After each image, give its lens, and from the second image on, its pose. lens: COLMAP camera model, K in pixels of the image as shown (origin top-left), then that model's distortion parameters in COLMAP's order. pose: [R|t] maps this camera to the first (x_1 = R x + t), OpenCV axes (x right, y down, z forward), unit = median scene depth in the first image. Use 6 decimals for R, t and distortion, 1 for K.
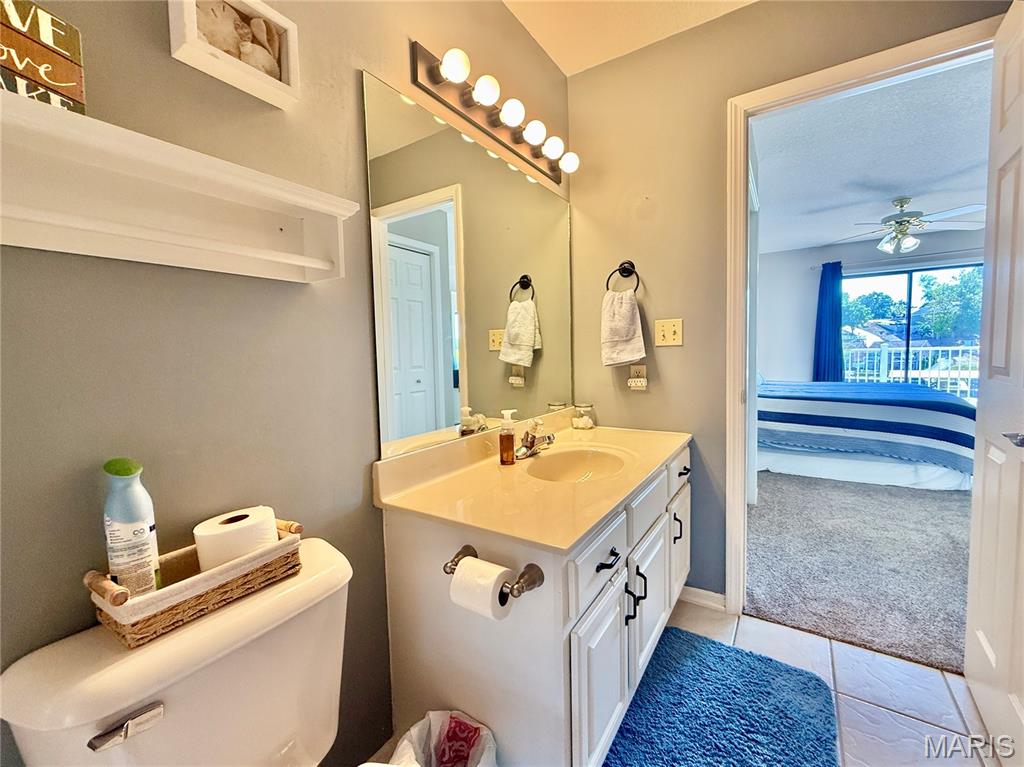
lens RADIAL K [[412.8, 0, 510.9], [0, 412.8, 381.0], [0, 0, 1]] dist [0.000723, -0.000041]
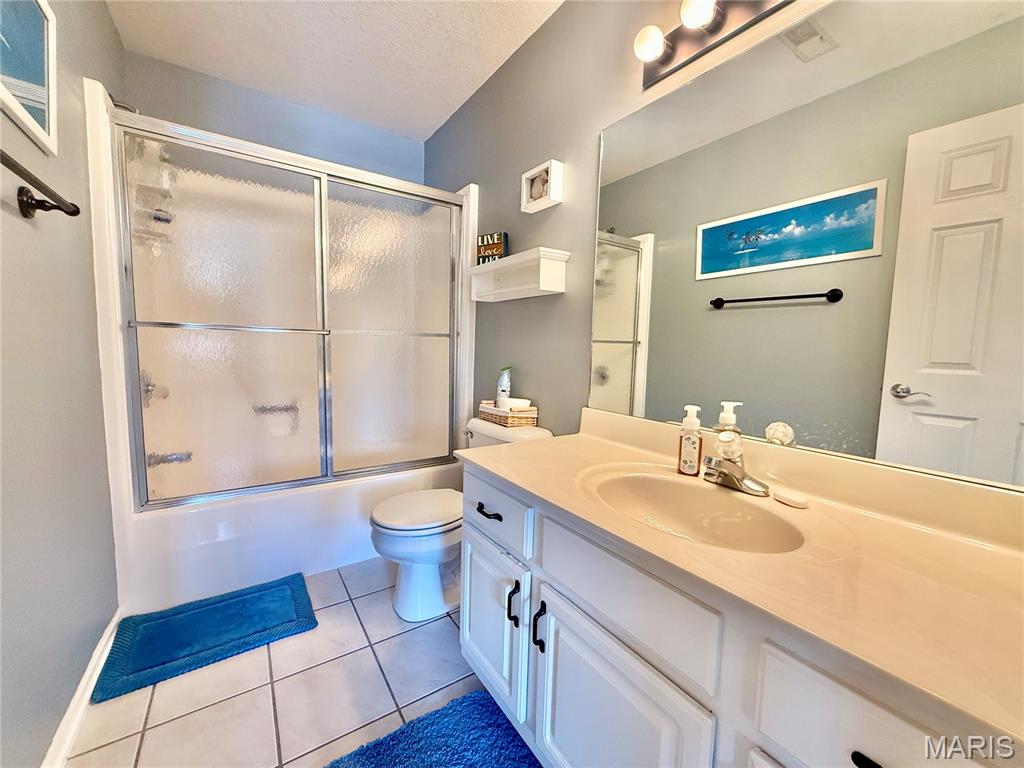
lens RADIAL K [[412.8, 0, 510.9], [0, 412.8, 381.5], [0, 0, 1]] dist [0.000723, -0.000041]
pose [[-0.380327, 0.099058, -0.919532, 2.059420], [-0.073814, 0.987825, 0.136945, -0.130451], [0.921902, 0.119959, -0.368385, 2.414655]]
